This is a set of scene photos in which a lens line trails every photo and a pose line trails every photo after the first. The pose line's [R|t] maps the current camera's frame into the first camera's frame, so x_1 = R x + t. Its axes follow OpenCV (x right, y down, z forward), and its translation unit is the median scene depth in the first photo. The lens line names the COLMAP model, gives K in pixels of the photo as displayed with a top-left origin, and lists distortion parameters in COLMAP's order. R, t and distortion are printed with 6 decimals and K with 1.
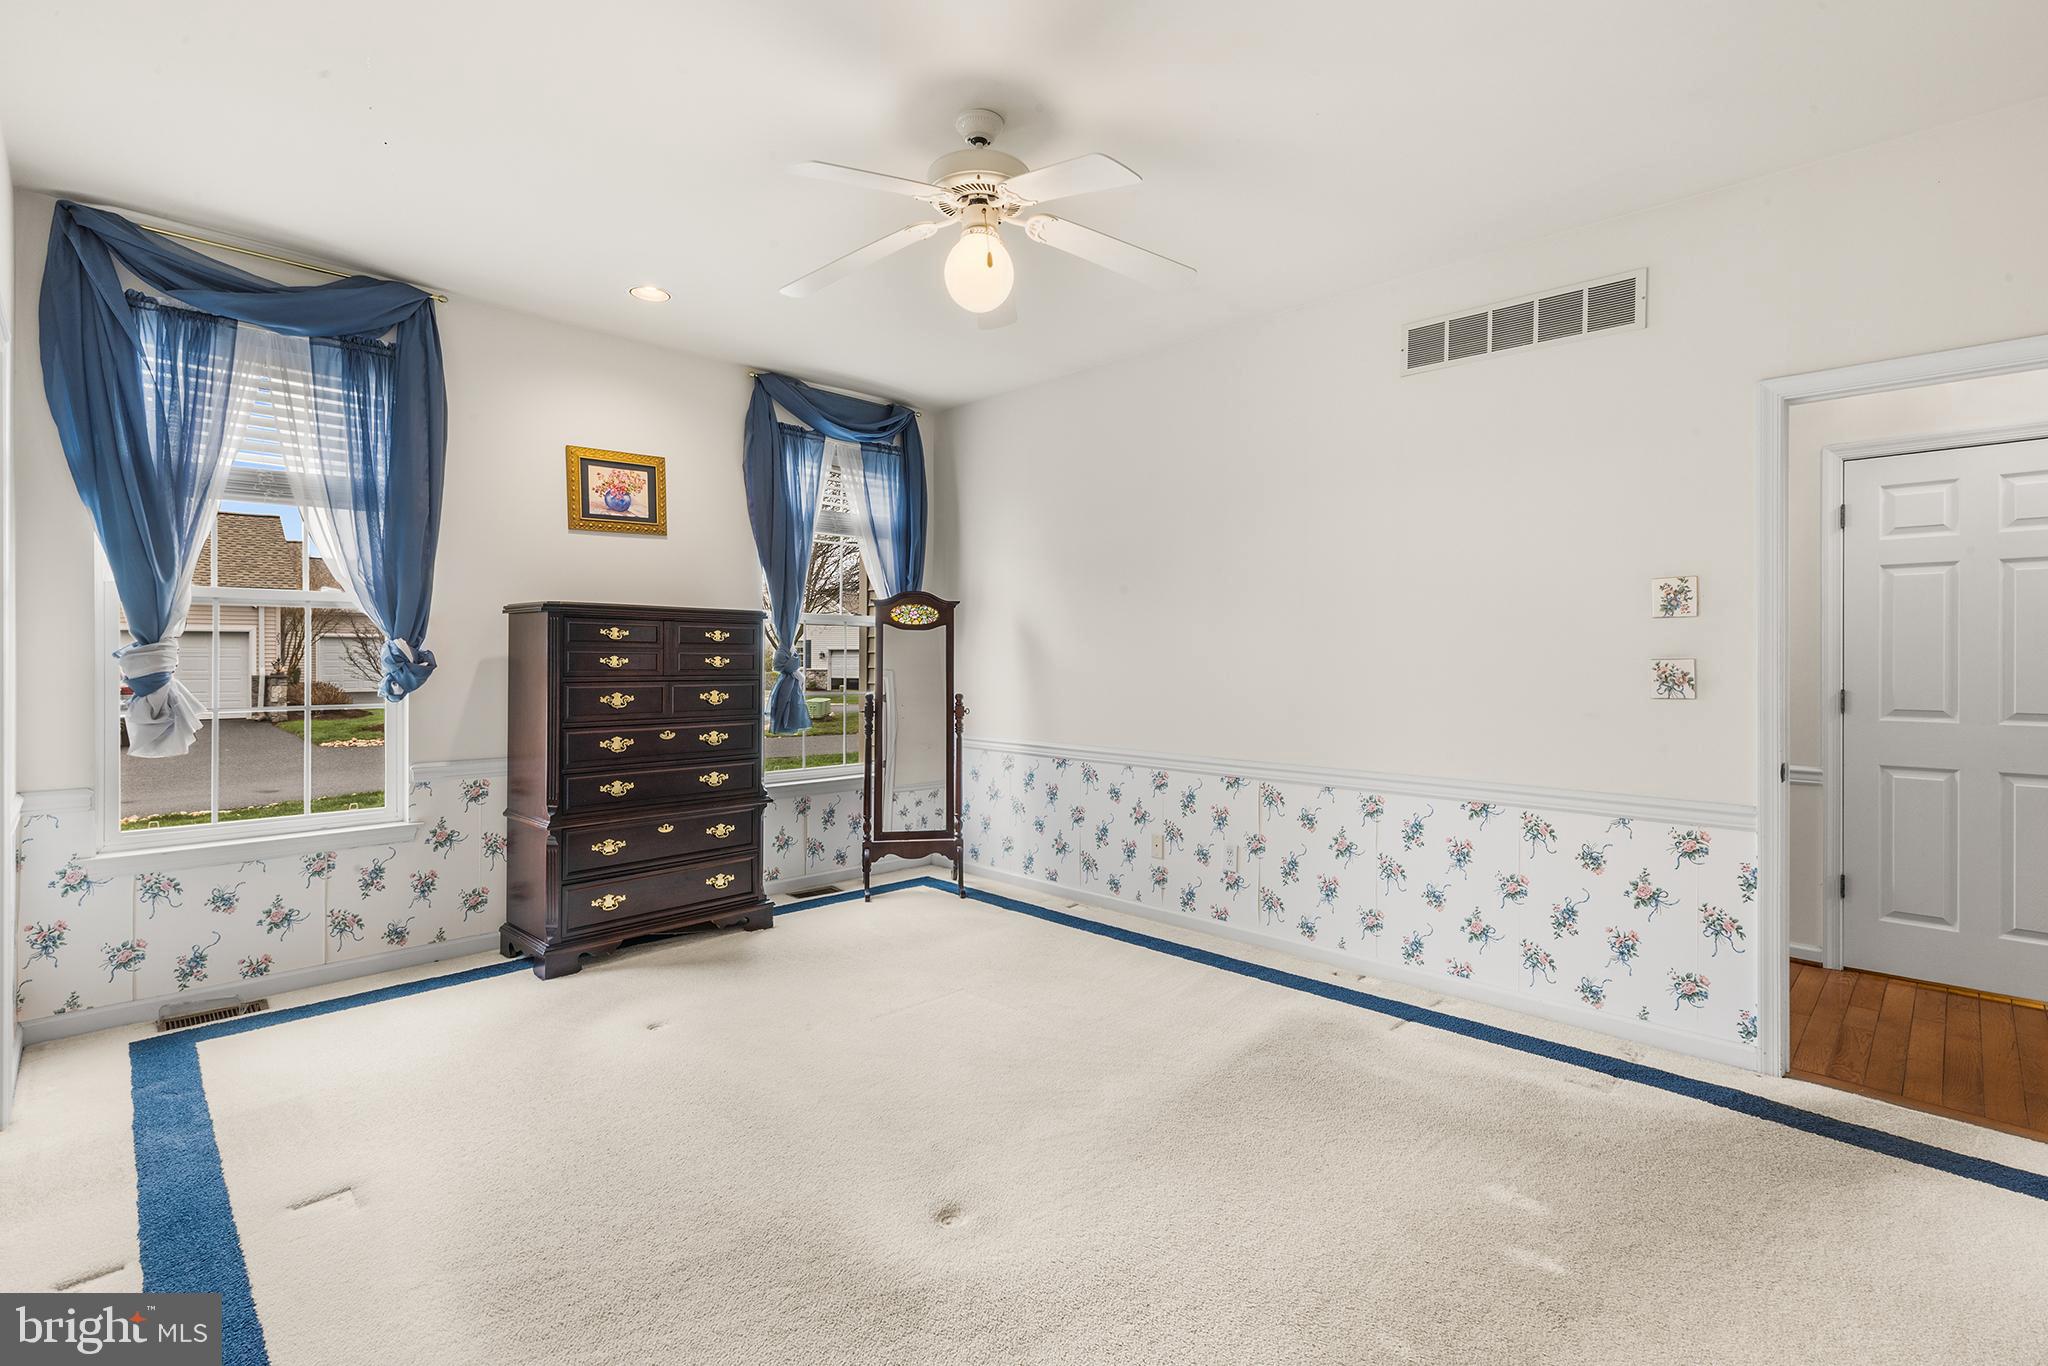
lens RADIAL K [[936.3, 0, 1025.7], [0, 936.3, 654.5], [0, 0, 1]] dist [0.002788, -0.000354]
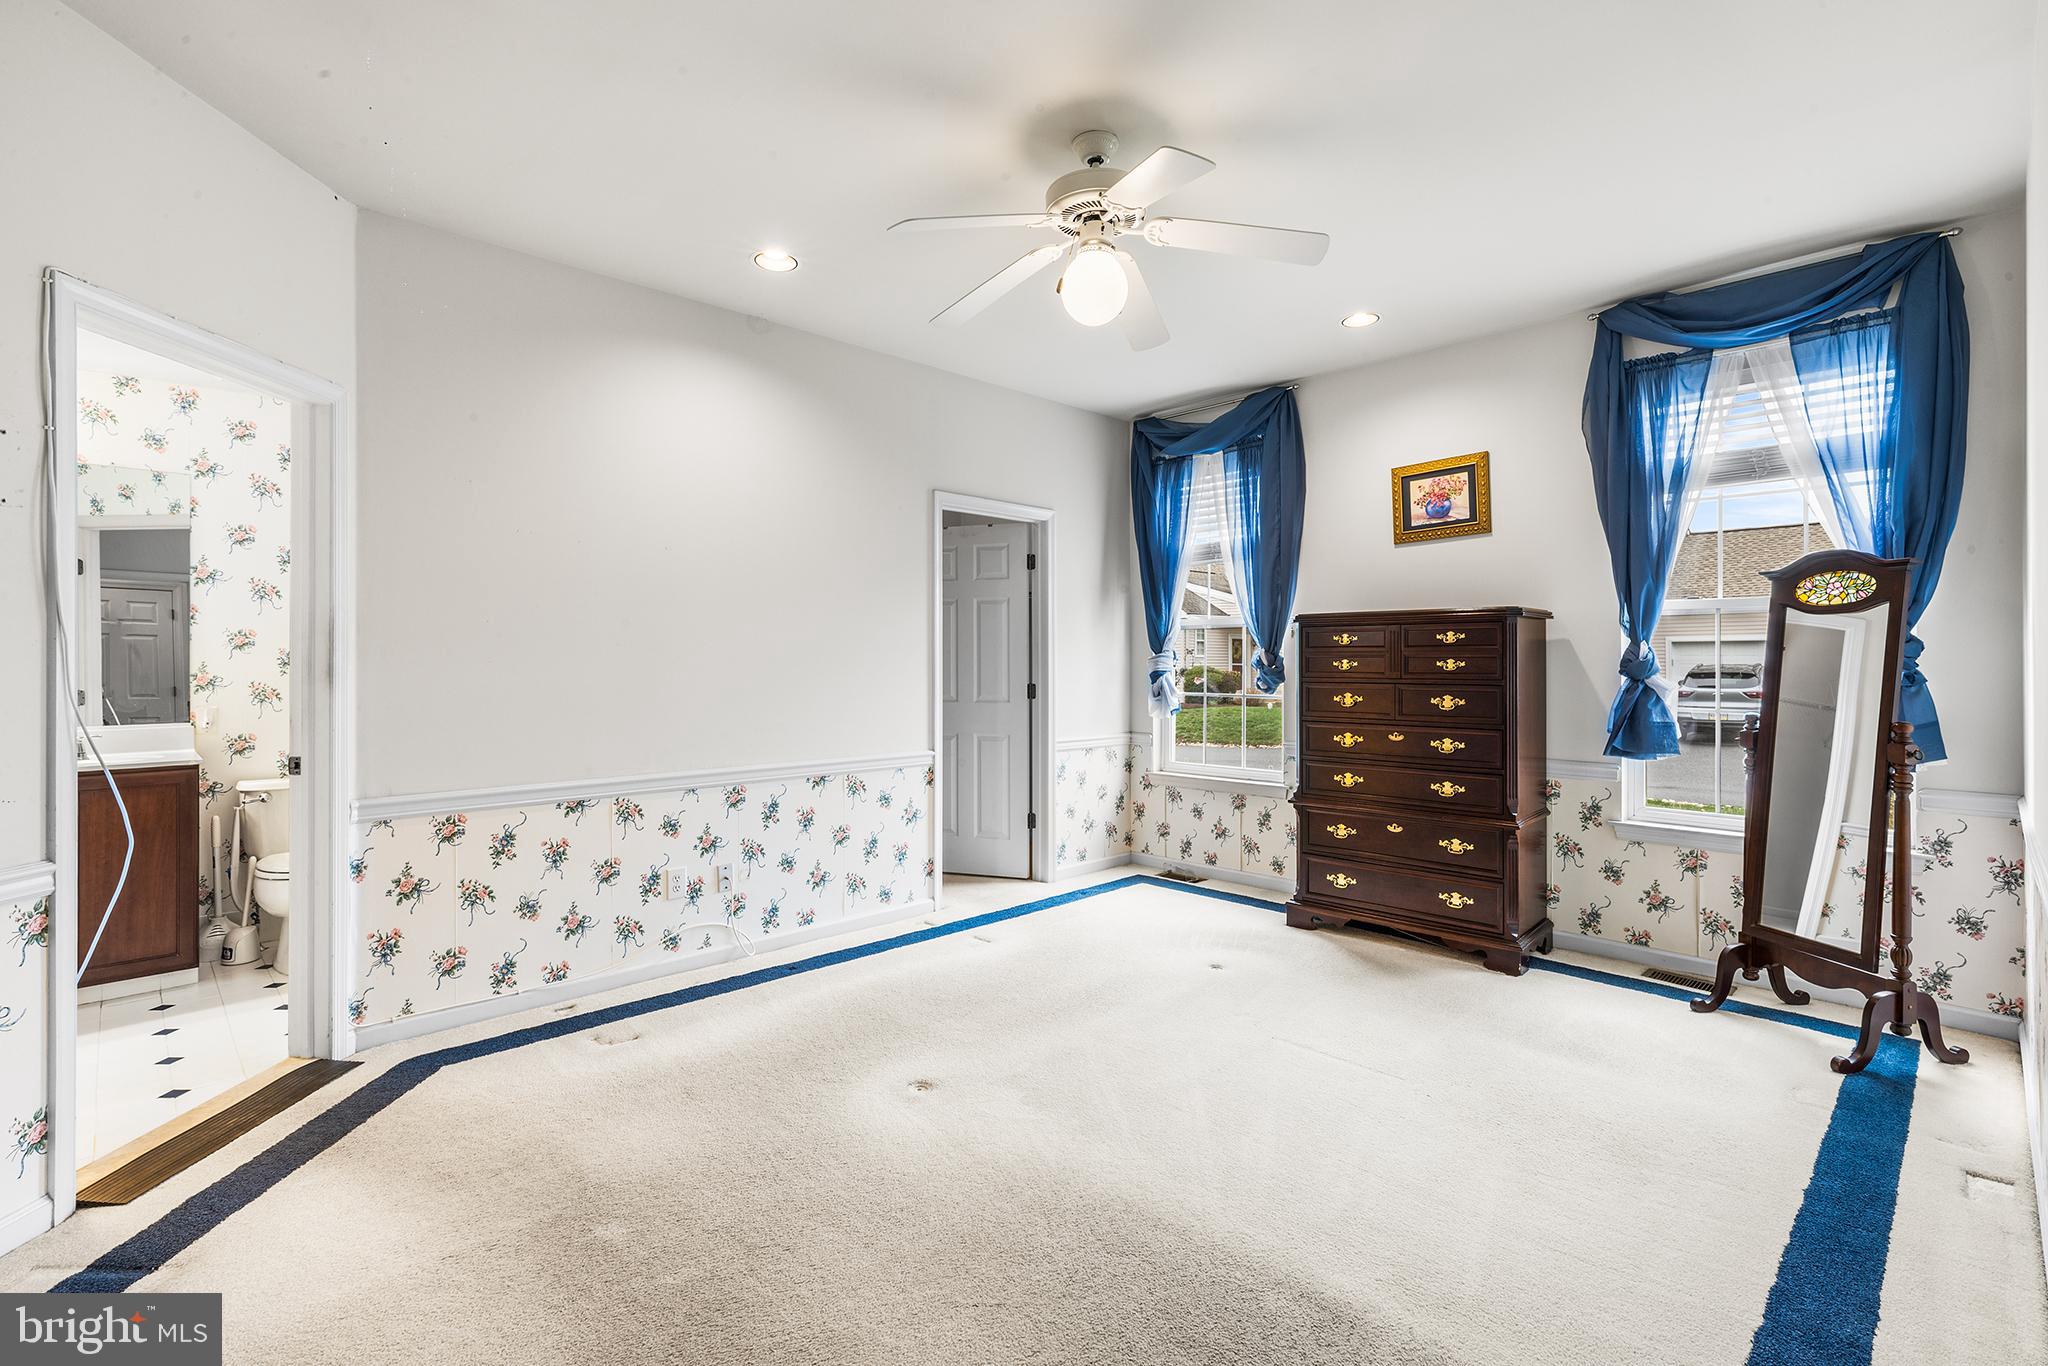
lens RADIAL K [[936.3, 0, 1025.7], [0, 936.3, 654.5], [0, 0, 1]] dist [0.002788, -0.000354]
pose [[-0.028781, -0.011983, -0.999514, 0.614953], [0.004962, 0.999914, -0.012131, 0.006351], [0.999573, -0.005309, -0.028720, 0.592694]]
